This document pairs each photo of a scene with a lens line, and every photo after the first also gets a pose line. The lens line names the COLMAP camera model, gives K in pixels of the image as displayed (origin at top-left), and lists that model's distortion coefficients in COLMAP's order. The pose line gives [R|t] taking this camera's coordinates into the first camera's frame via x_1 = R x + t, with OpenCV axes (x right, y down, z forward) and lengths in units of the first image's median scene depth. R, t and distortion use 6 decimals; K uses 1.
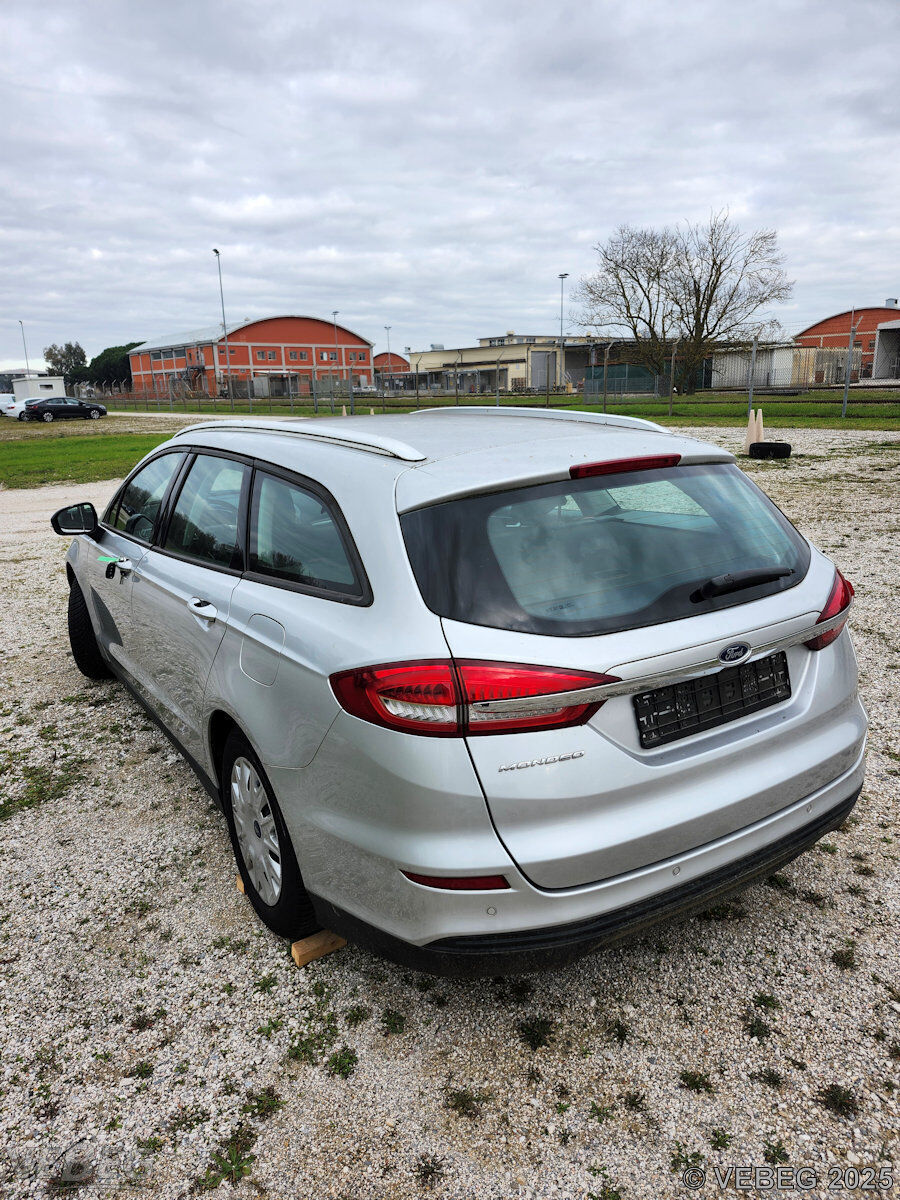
lens RADIAL K [[855.5, 0, 470.2], [0, 855.5, 598.9], [0, 0, 1]] dist [0.000402, 0.000867]
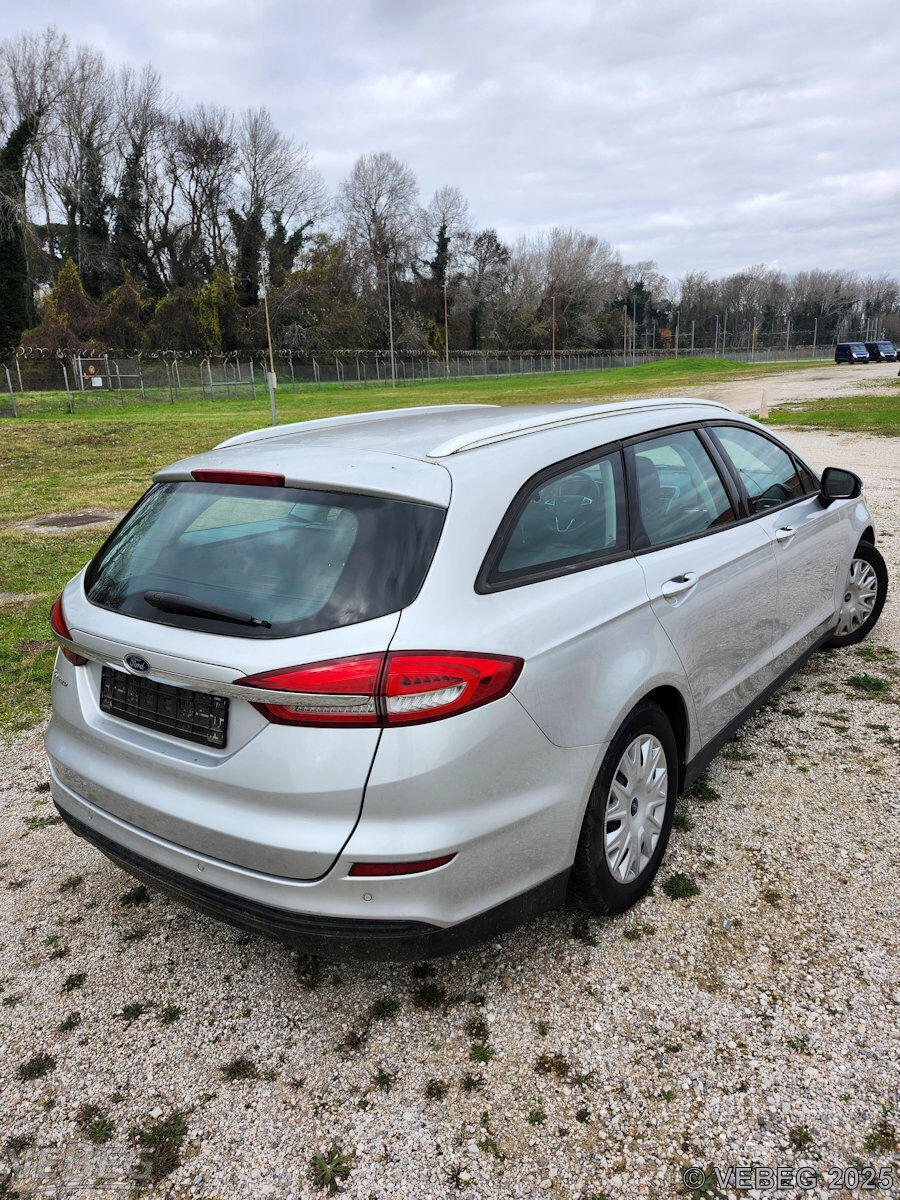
lens RADIAL K [[855.5, 0, 470.2], [0, 855.5, 598.9], [0, 0, 1]] dist [0.000402, 0.000867]
pose [[0.353295, 0.263480, -0.897642, 1.220454], [-0.212621, 0.957024, 0.197226, -0.270295], [0.911030, 0.121179, 0.394133, 0.841688]]
